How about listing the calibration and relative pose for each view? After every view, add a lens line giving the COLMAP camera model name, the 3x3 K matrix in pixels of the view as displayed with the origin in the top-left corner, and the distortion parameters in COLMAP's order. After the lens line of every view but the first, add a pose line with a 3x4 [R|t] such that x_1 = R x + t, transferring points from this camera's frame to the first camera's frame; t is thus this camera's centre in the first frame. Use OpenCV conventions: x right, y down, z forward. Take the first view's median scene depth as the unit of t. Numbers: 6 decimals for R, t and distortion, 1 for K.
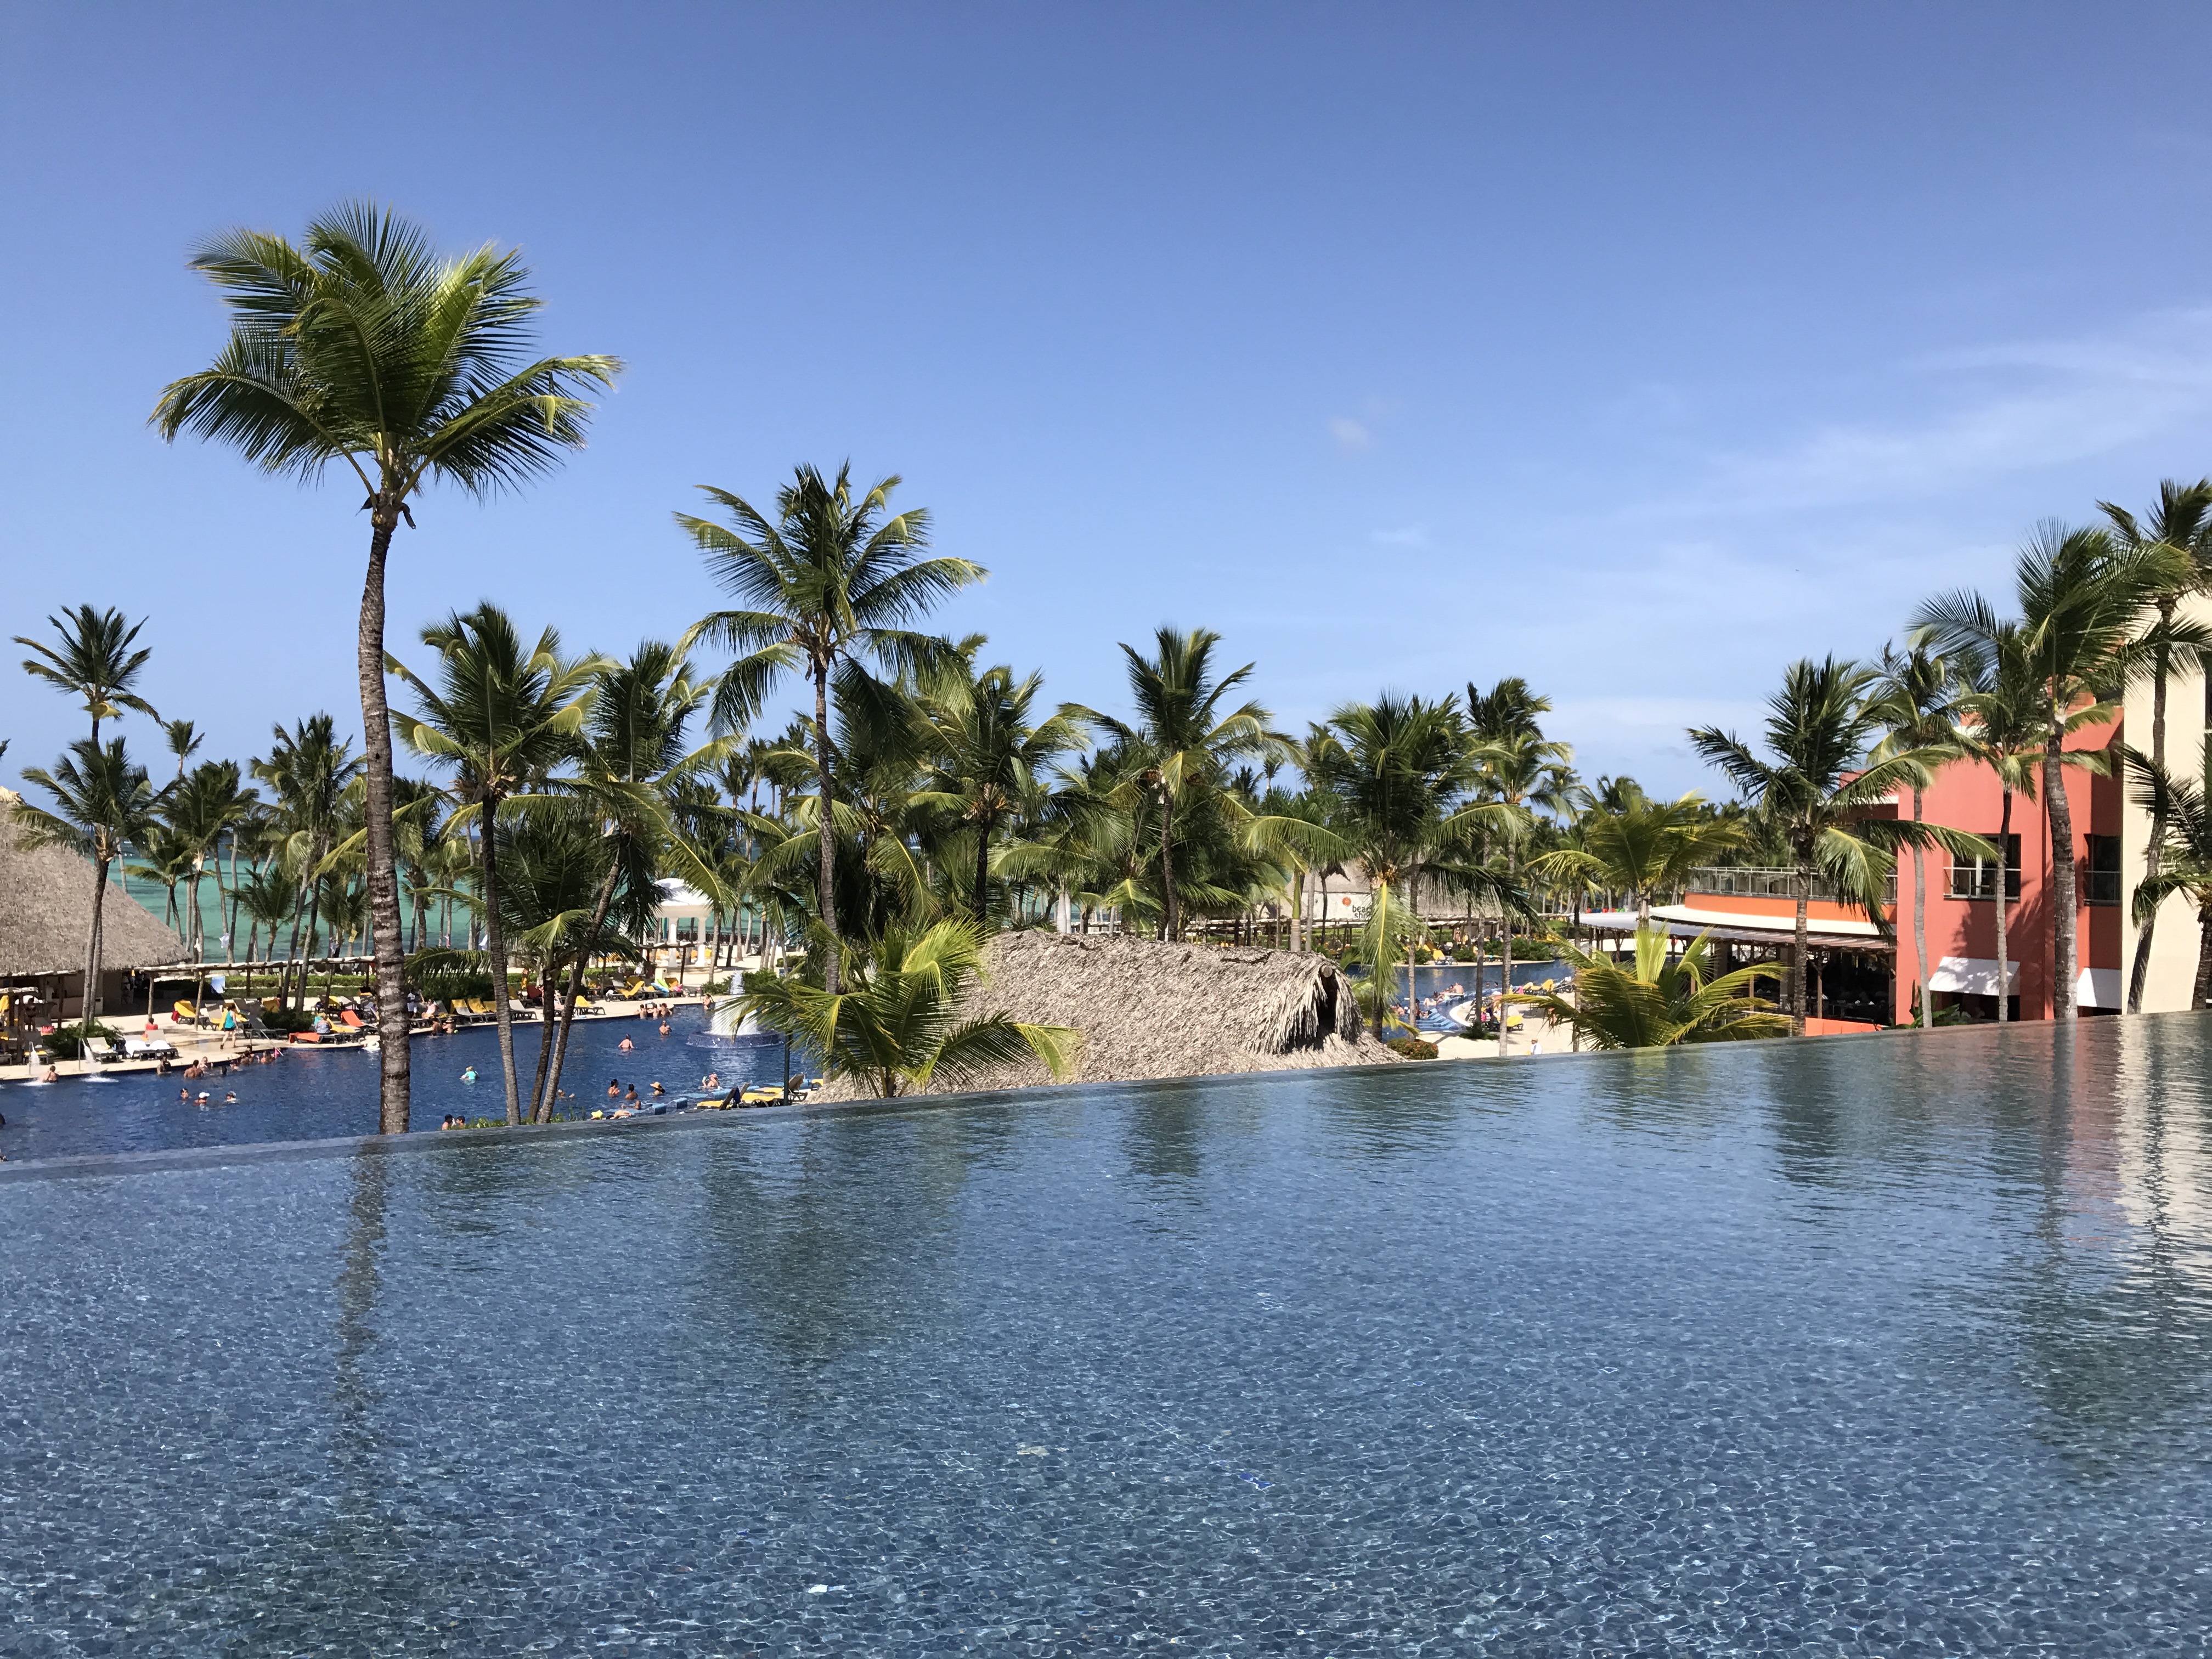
lens RADIAL K [[1810.4, 0, 1111.3], [0, 1810.4, 816.6], [0, 0, 1]] dist [0.050517, -0.063511]
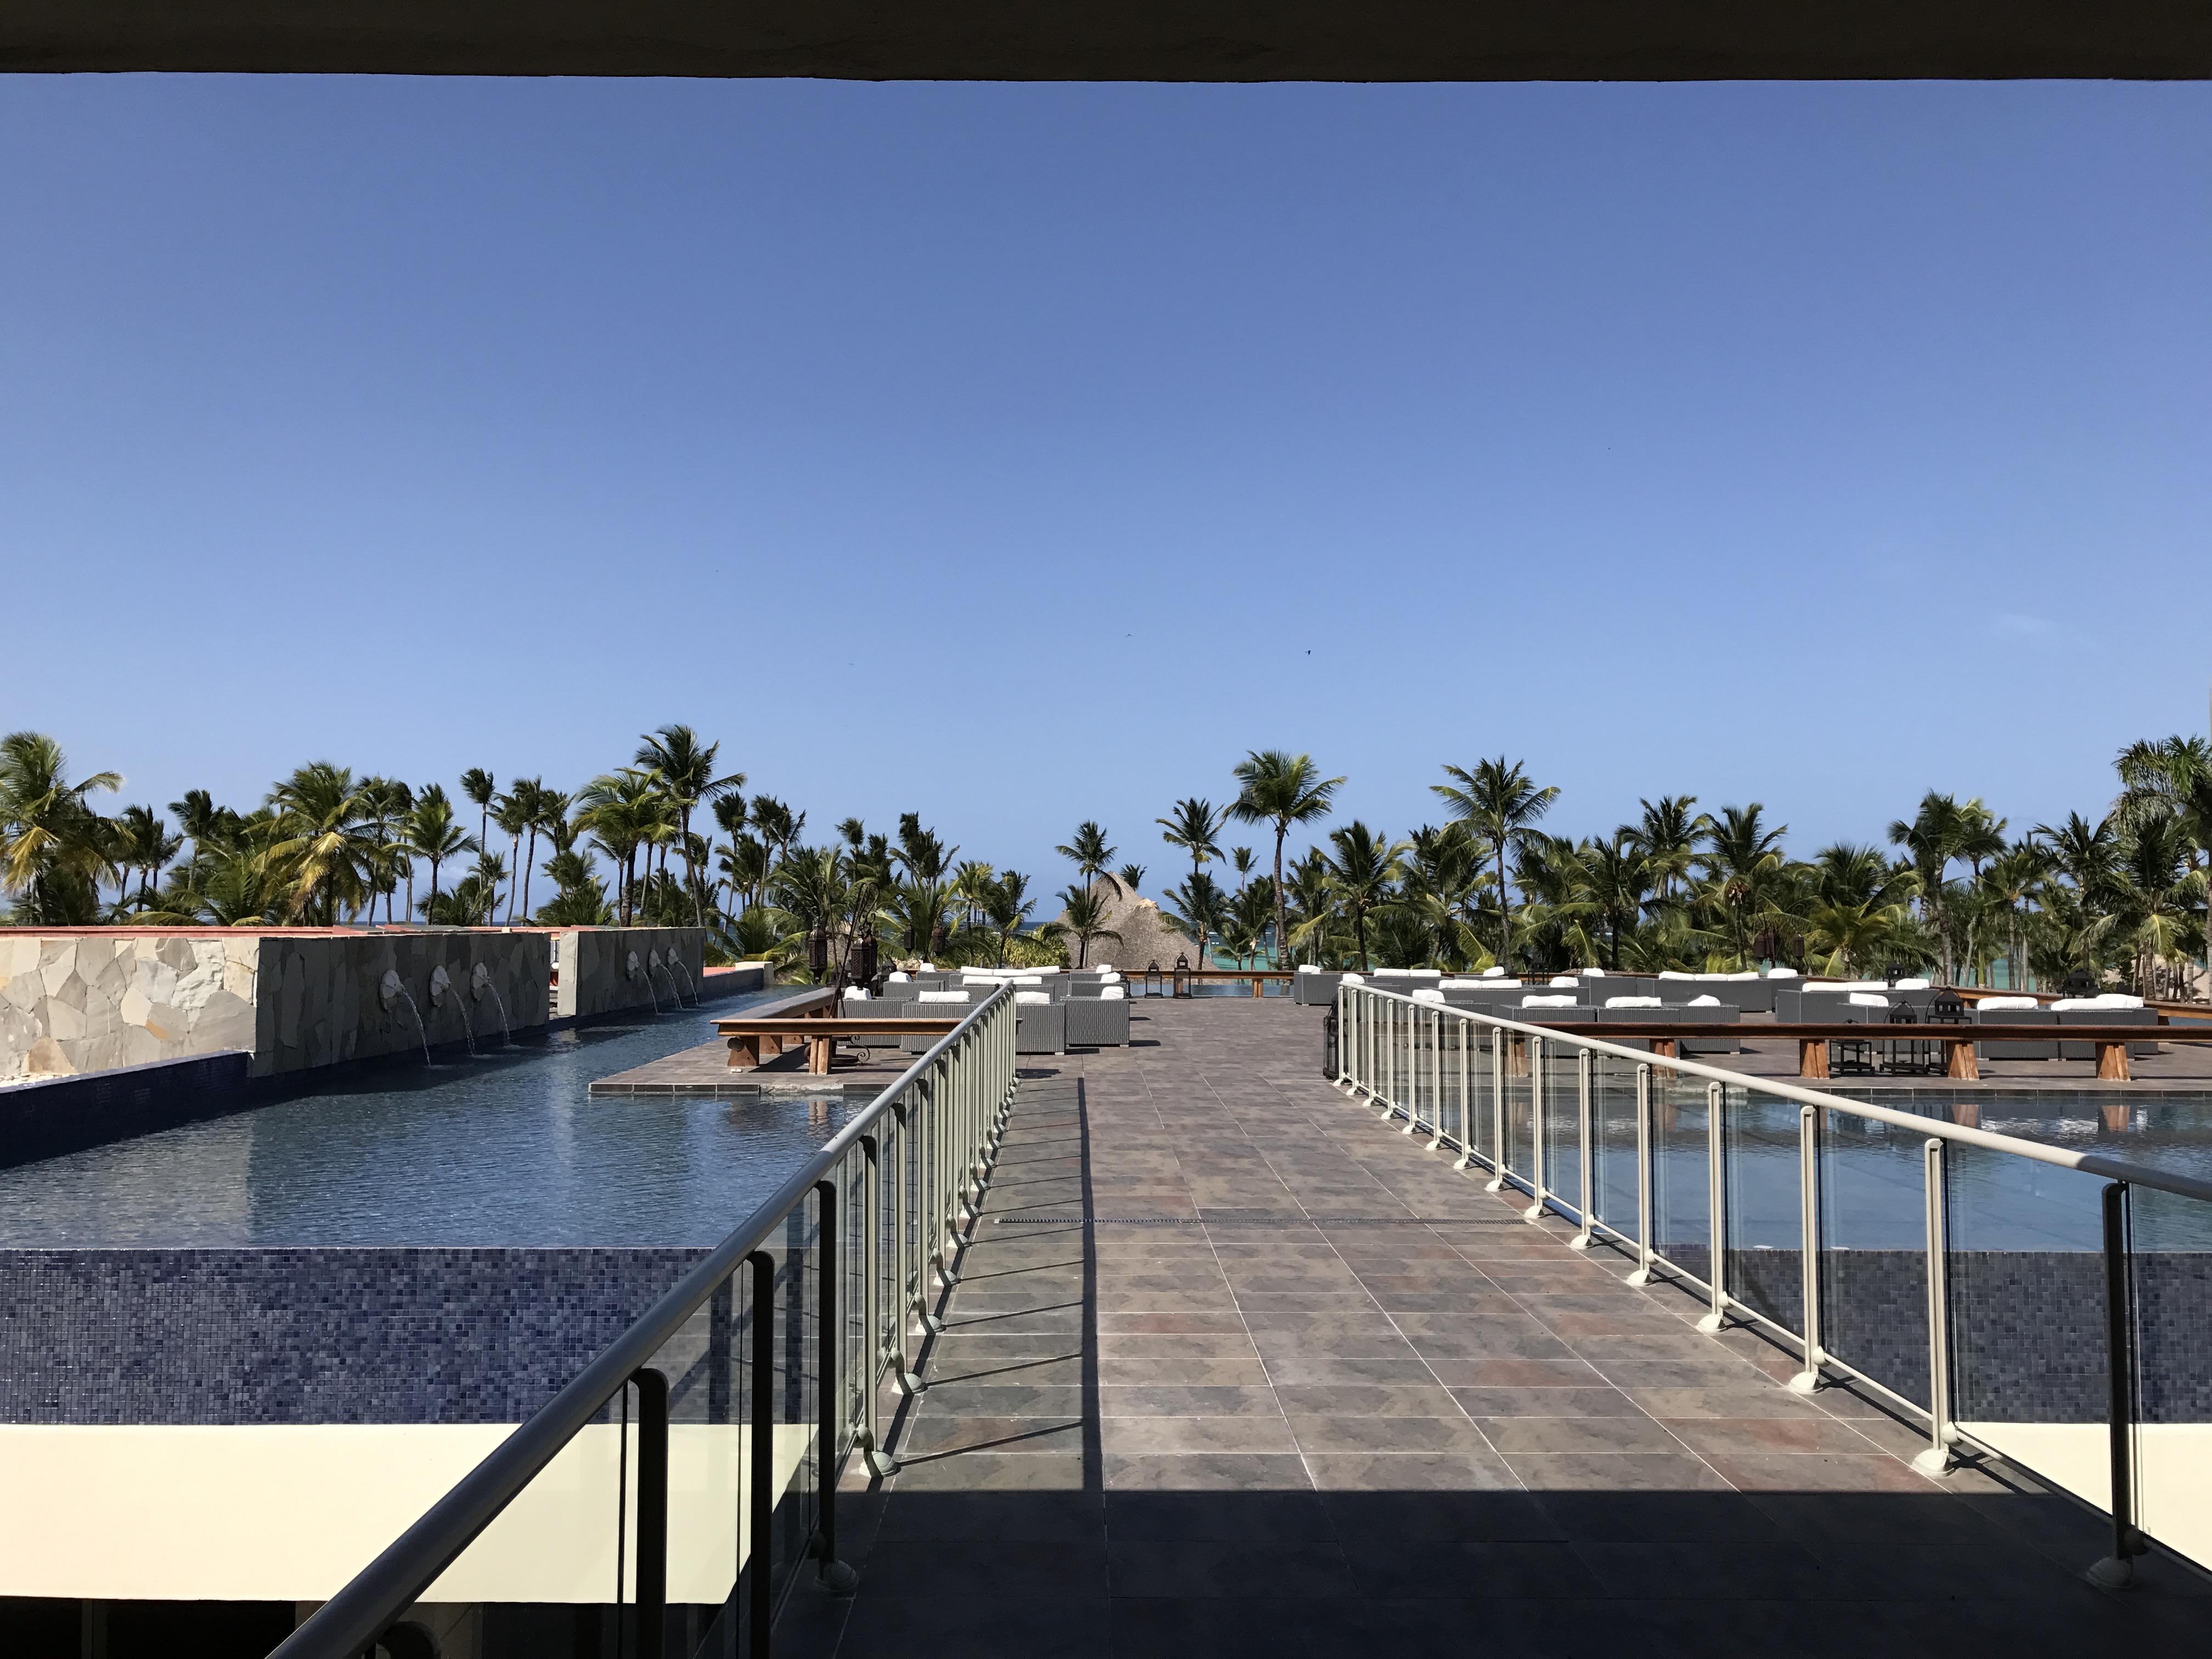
lens RADIAL K [[1810.4, 0, 1105.4], [0, 1810.4, 825.8], [0, 0, 1]] dist [0.050517, -0.063511]
pose [[0.851877, -0.039213, -0.522272, 0.287227], [0.017052, 0.998741, -0.047173, -0.007168], [0.523464, 0.031280, 0.851473, -0.543086]]
